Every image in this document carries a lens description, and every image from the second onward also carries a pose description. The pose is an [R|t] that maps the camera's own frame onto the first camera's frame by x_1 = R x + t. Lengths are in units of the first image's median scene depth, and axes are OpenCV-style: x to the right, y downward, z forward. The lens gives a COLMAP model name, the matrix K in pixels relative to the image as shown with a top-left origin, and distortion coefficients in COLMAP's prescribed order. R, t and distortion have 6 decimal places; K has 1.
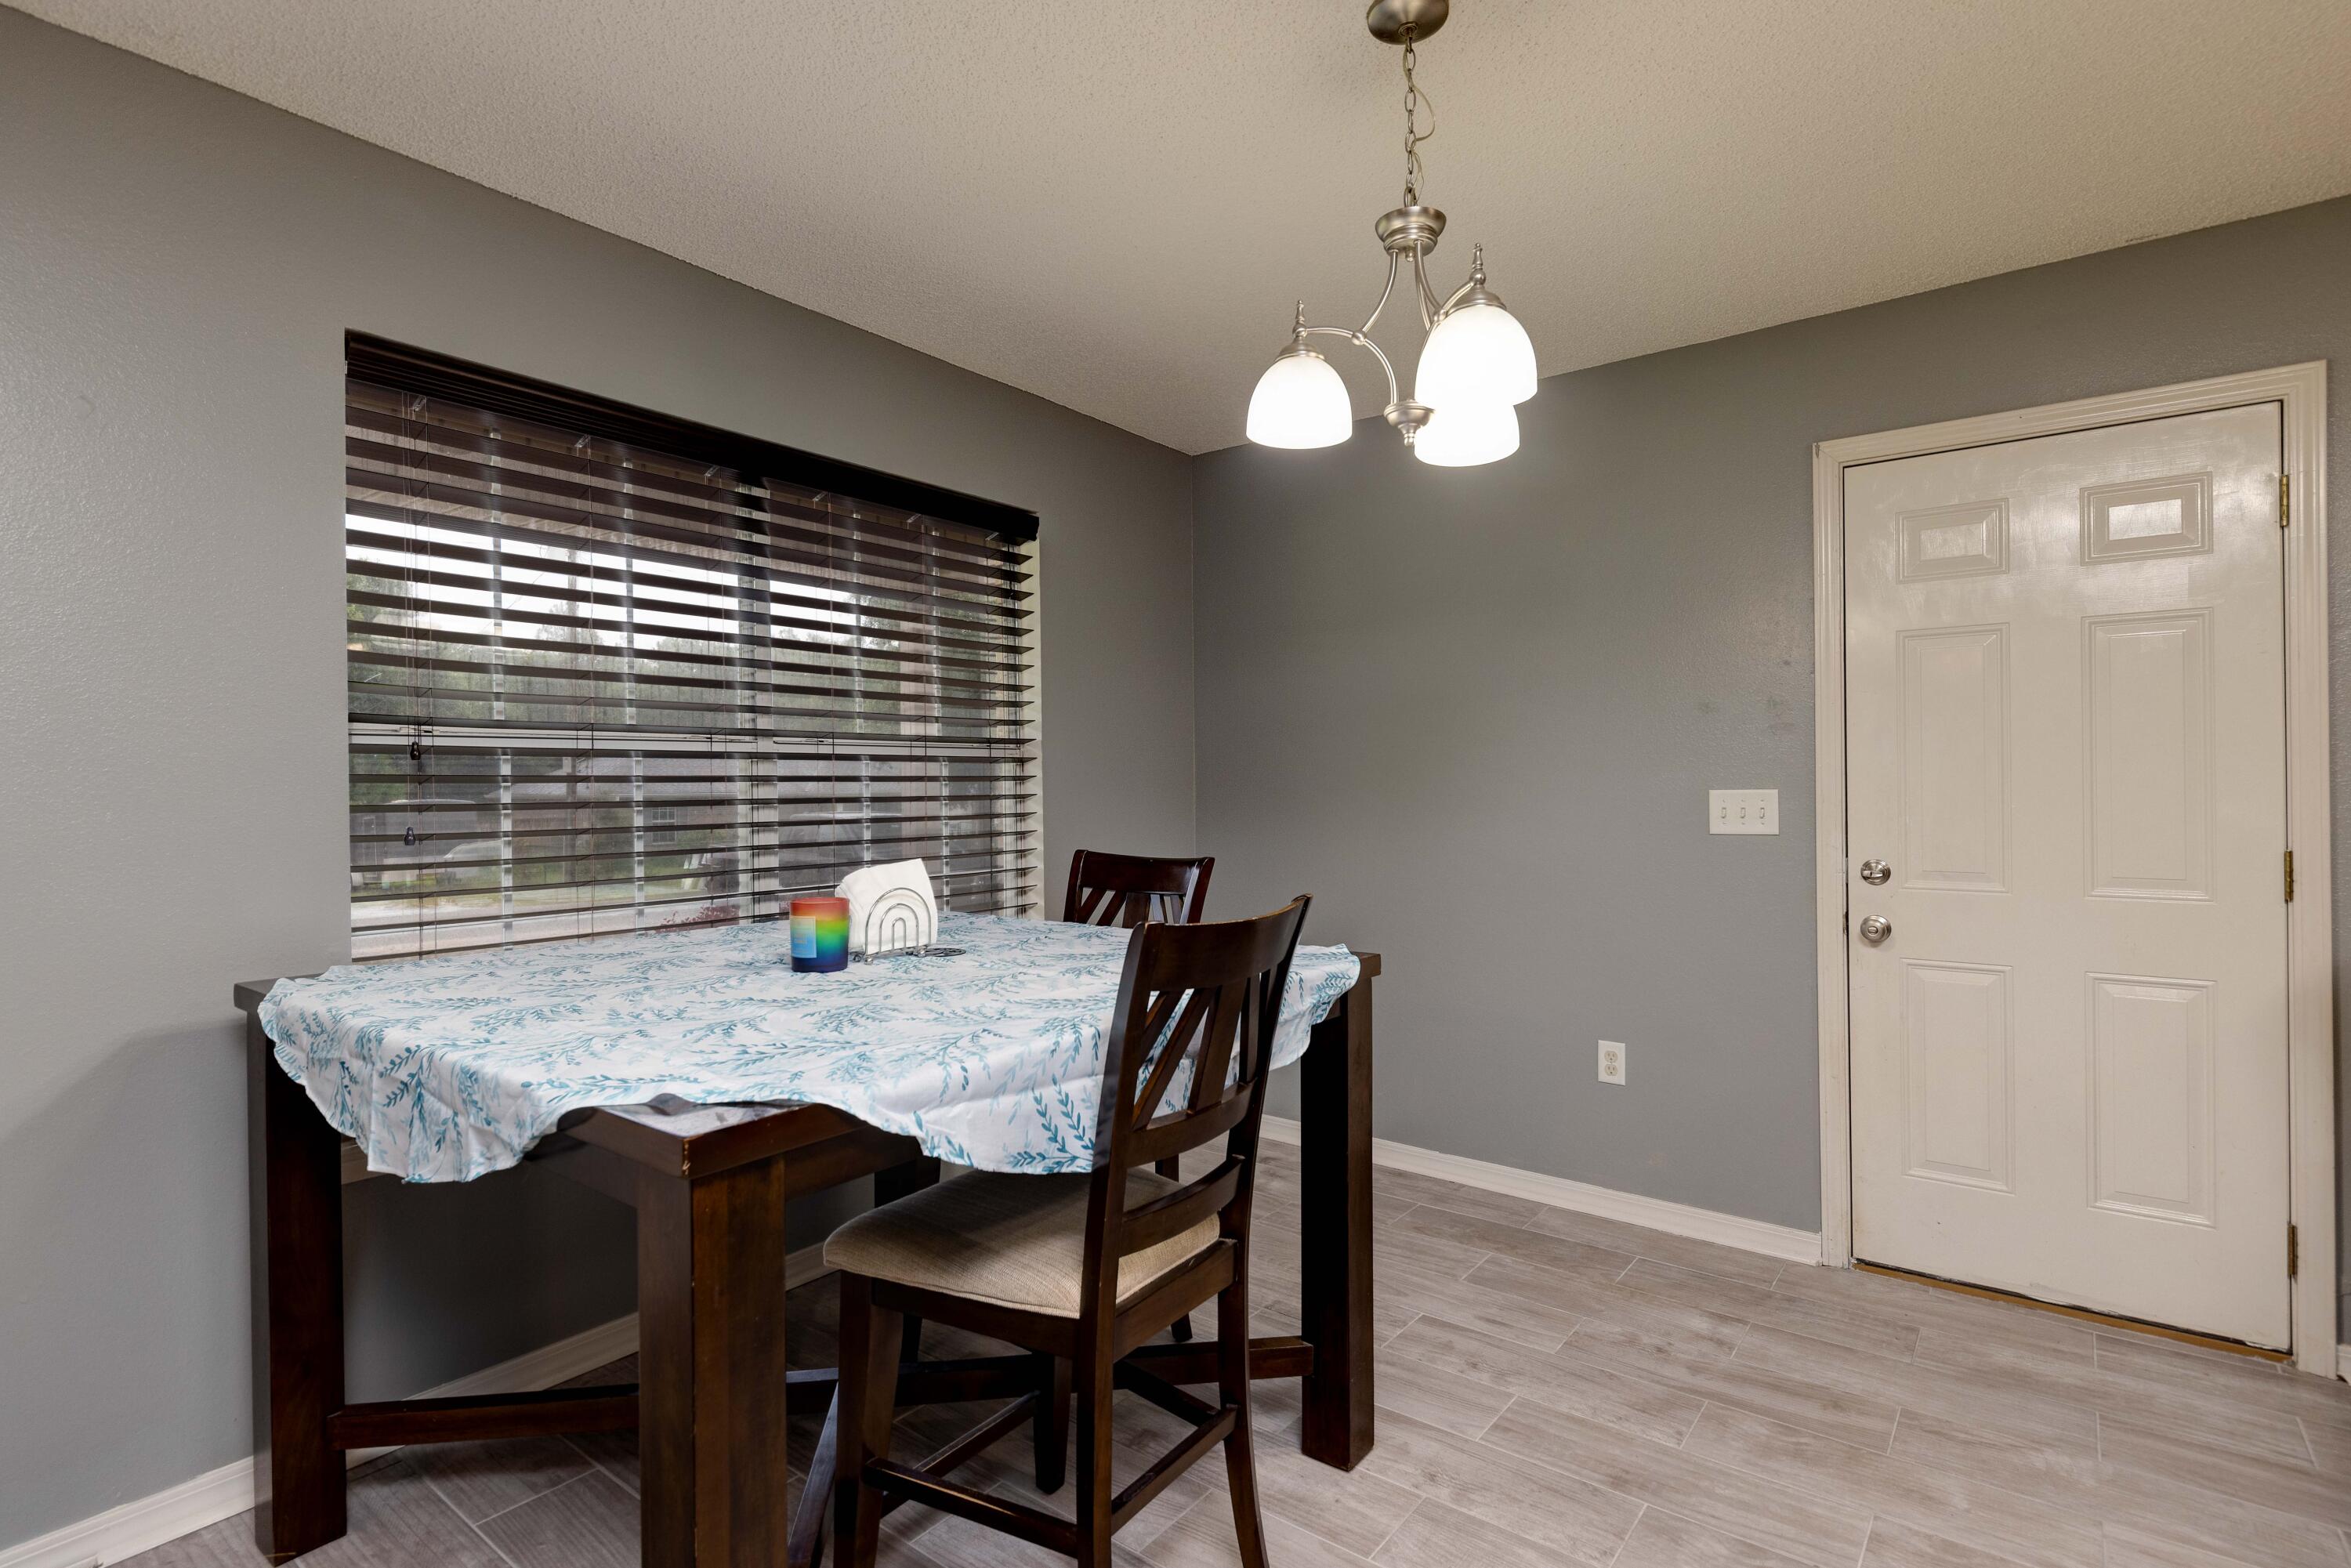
lens RADIAL K [[1125.5, 0, 1146.6], [0, 1125.5, 785.2], [0, 0, 1]] dist [0.004901, -0.002506]
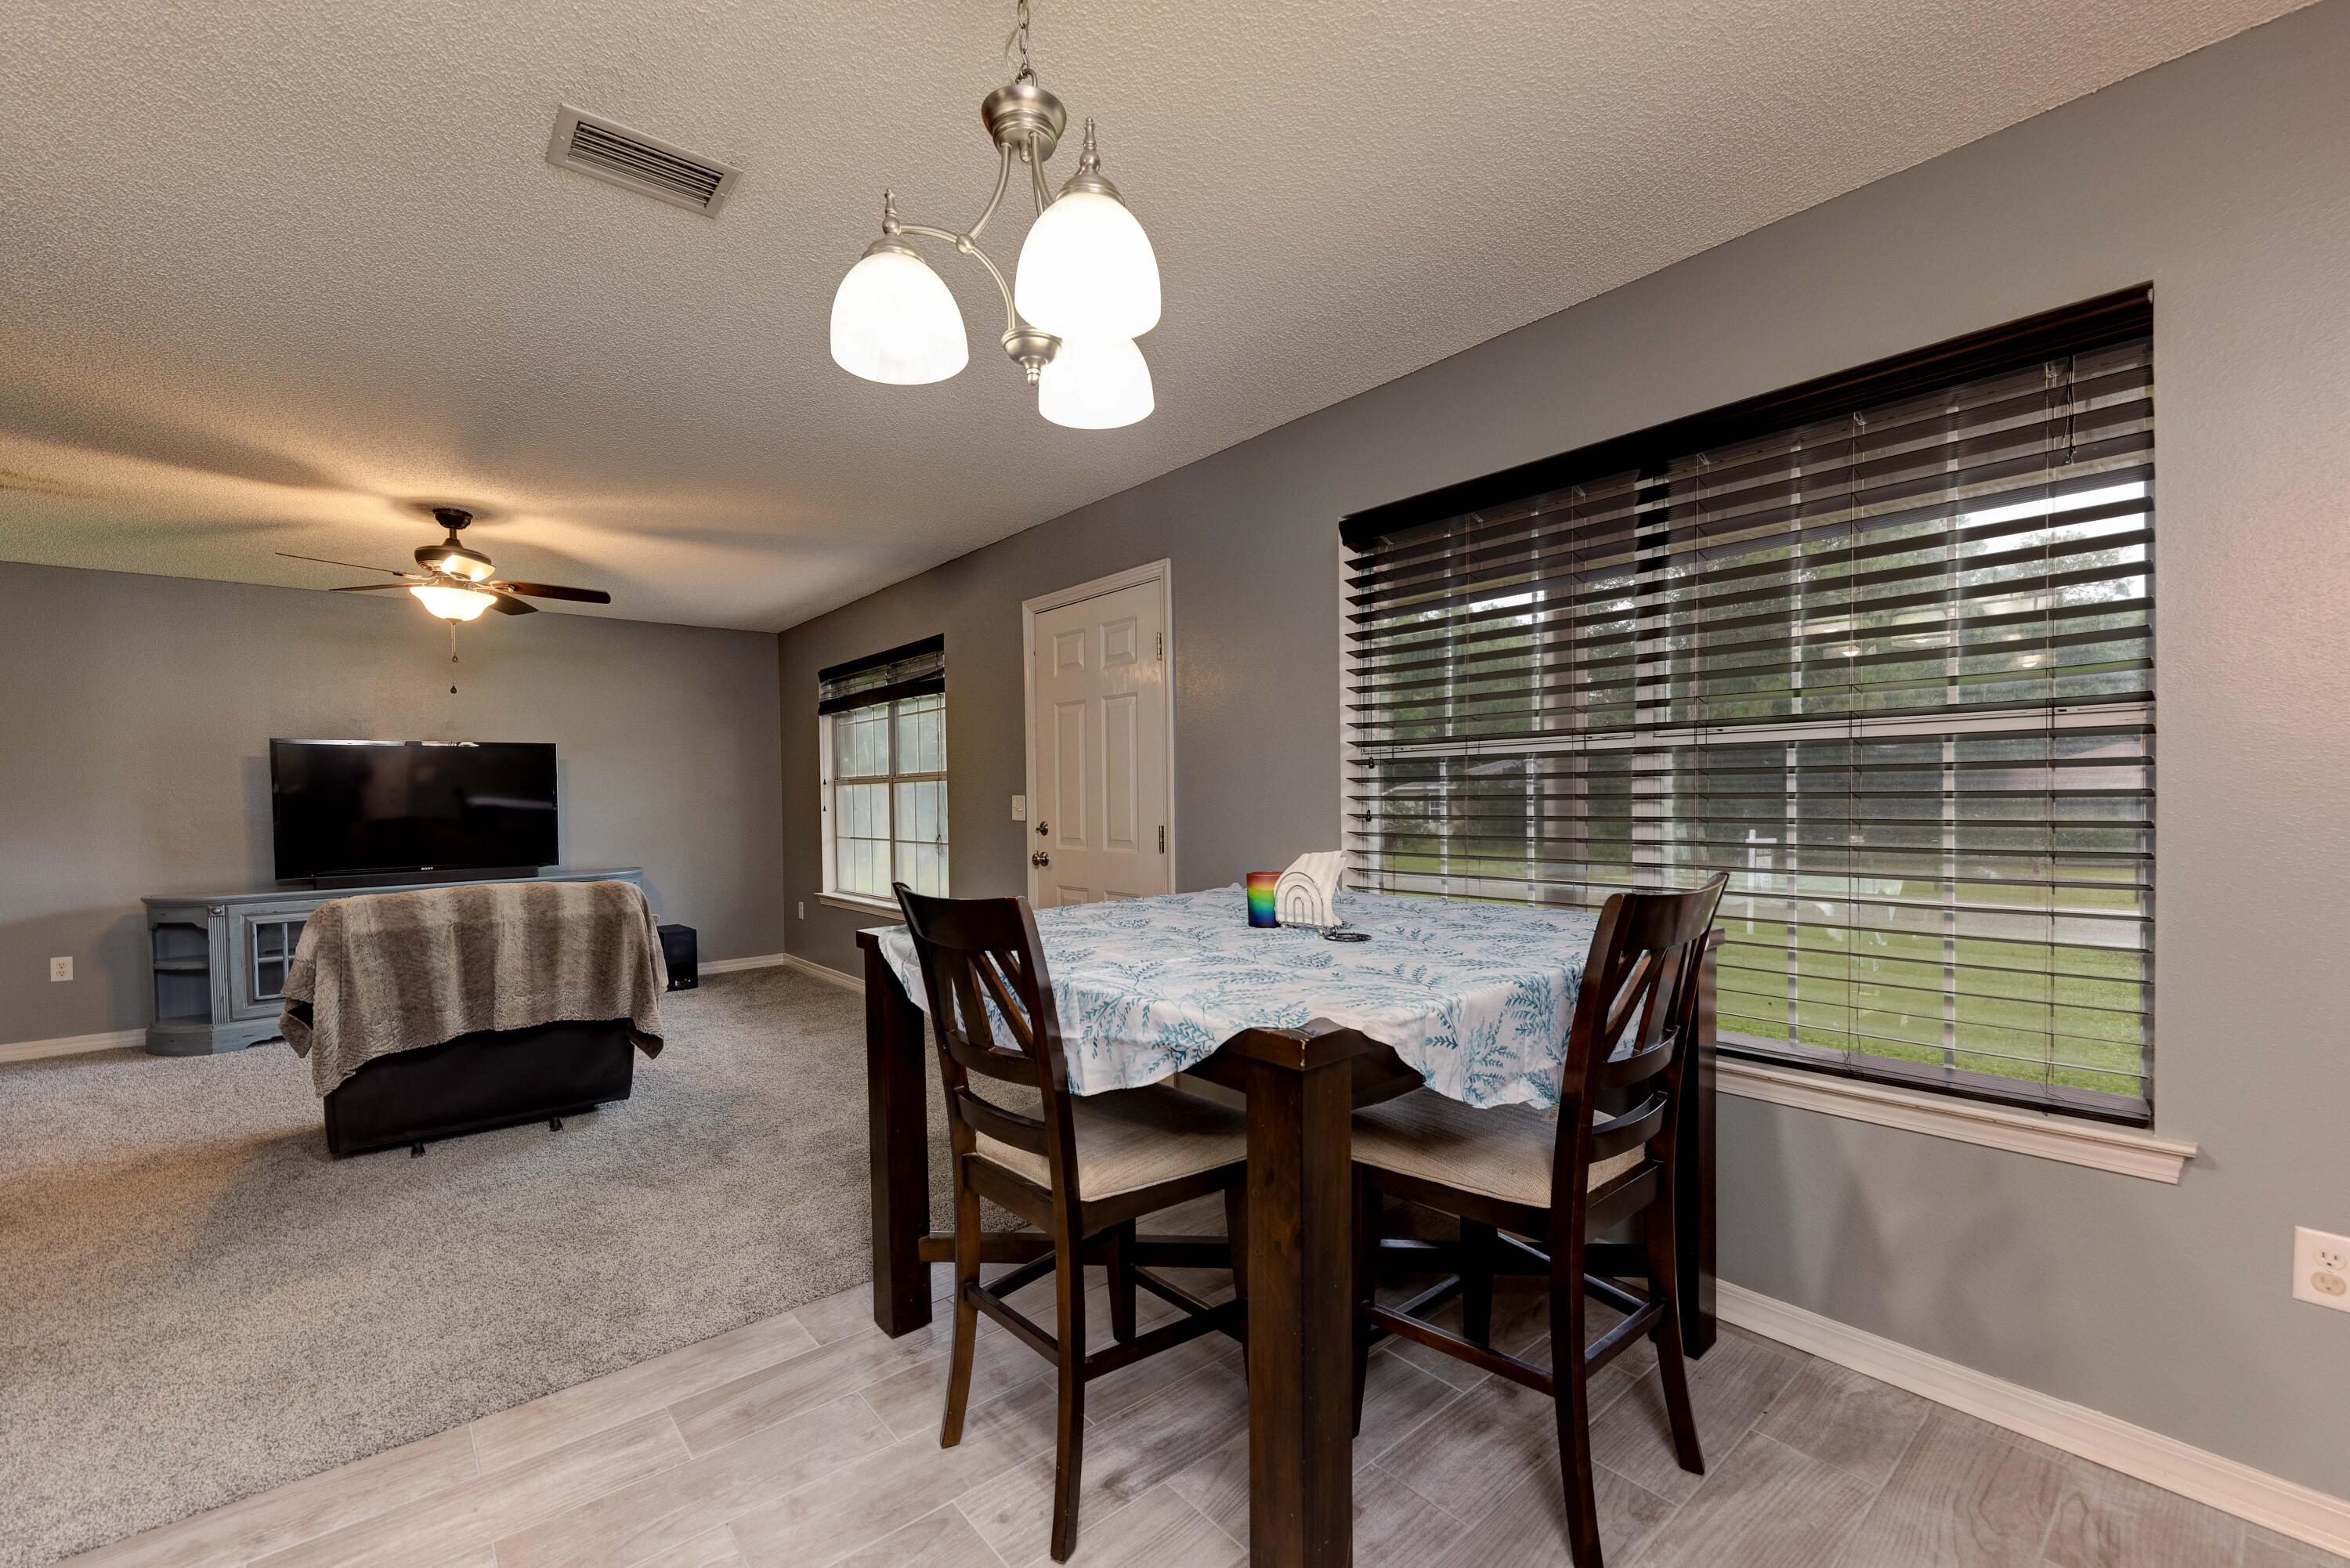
lens RADIAL K [[956.8, 0, 1123.6], [0, 956.8, 789.8], [0, 0, 1]] dist [-0.001215, -0.000035]
pose [[-0.234065, 0.010605, -0.972163, 0.619162], [0.018270, 0.999812, 0.006507, -0.005755], [0.972049, -0.016239, -0.234215, 0.795095]]
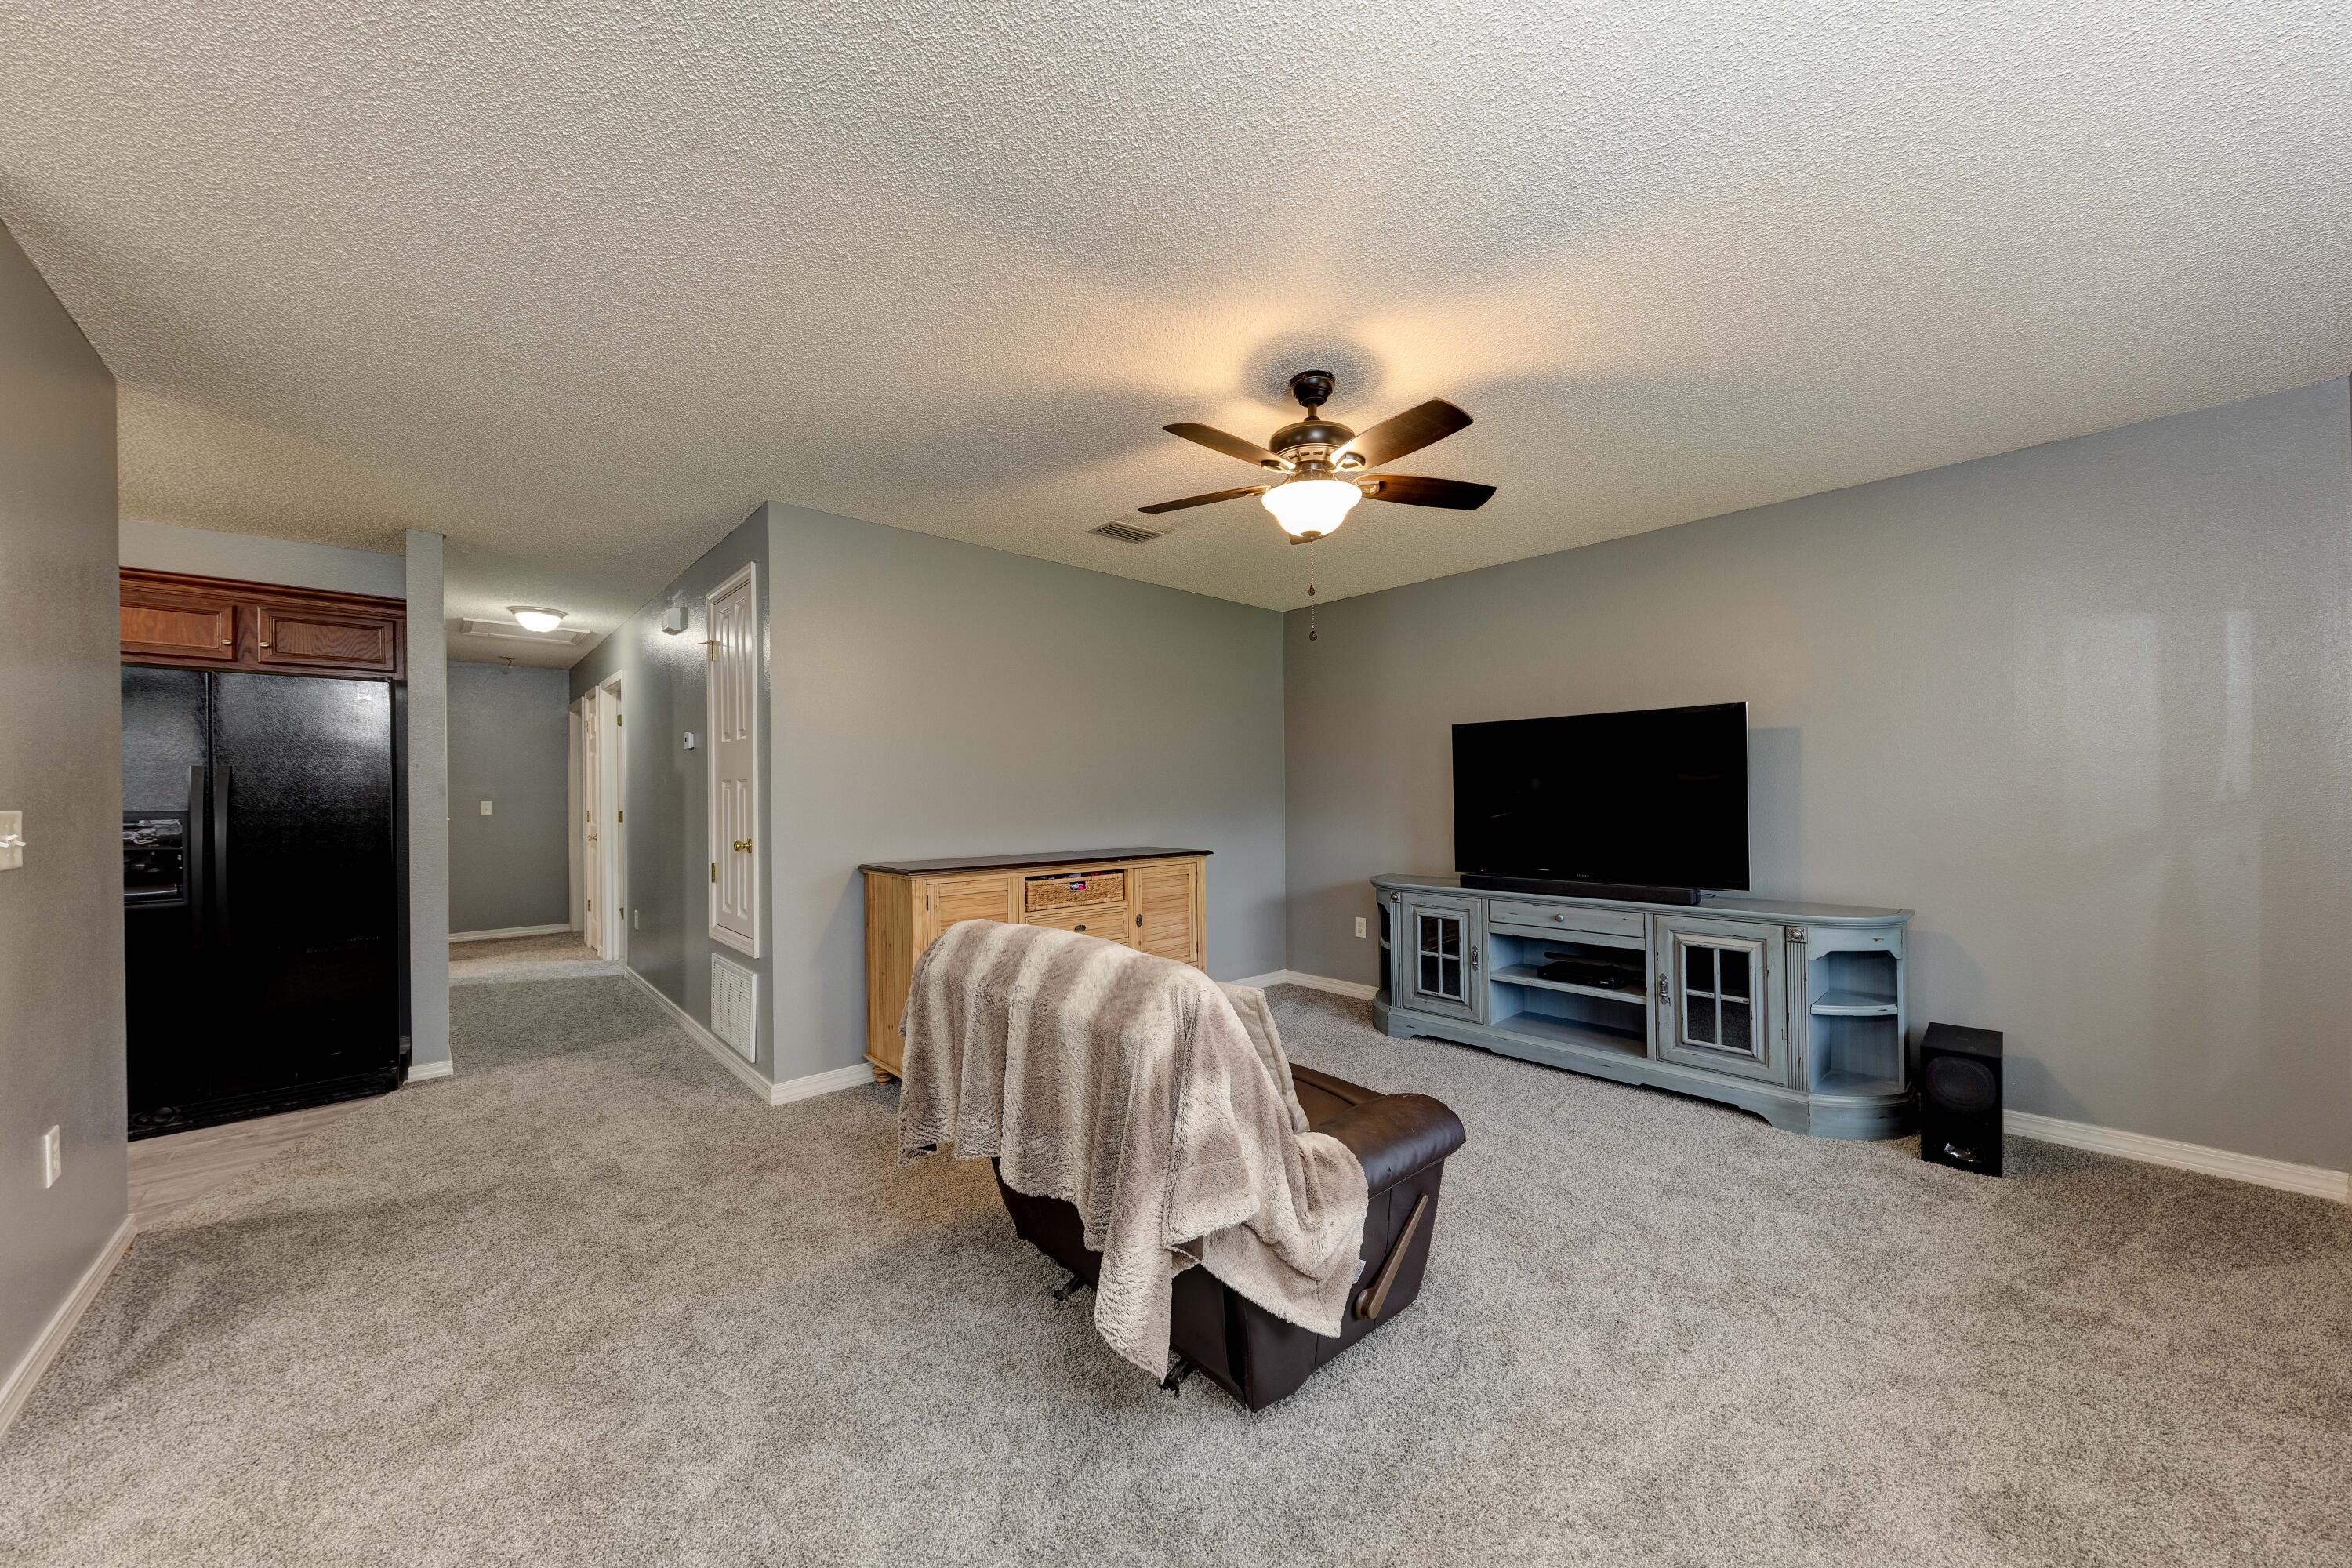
lens RADIAL K [[840.5, 0, 1186.2], [0, 840.5, 795.5], [0, 0, 1]] dist [-0.007460, -0.001868]
pose [[-0.988273, 0.015823, 0.151878, -0.651291], [0.015818, 0.999874, -0.001237, 0.004642], [-0.151879, 0.001180, -0.988398, 0.334692]]
